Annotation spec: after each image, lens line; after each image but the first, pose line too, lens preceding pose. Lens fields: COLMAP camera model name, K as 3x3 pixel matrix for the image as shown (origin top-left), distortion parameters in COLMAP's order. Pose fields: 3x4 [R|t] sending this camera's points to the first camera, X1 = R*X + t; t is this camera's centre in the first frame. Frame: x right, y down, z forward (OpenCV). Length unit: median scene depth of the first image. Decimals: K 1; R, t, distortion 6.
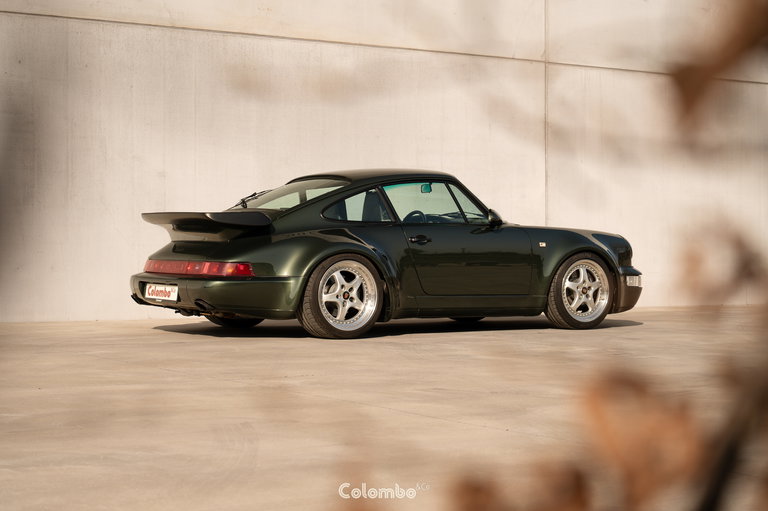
lens RADIAL K [[1555.0, 0, 378.0], [0, 1555.0, 249.2], [0, 0, 1]] dist [-0.013482, 0.000000]
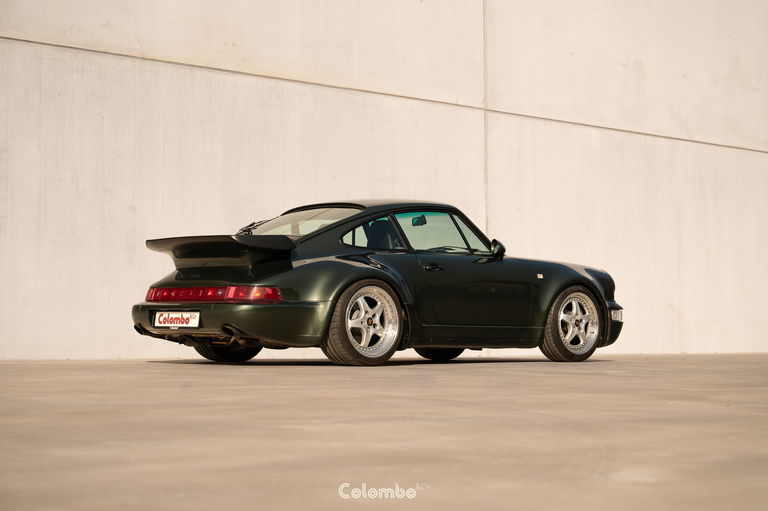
lens RADIAL K [[1555.0, 0, 390.7], [0, 1555.0, 261.4], [0, 0, 1]] dist [-0.013482, 0.000000]
pose [[0.987657, 0.005066, 0.156550, -0.146567], [0.002515, 0.998835, -0.048189, 0.035470], [-0.156612, 0.047988, 0.986494, 0.023904]]
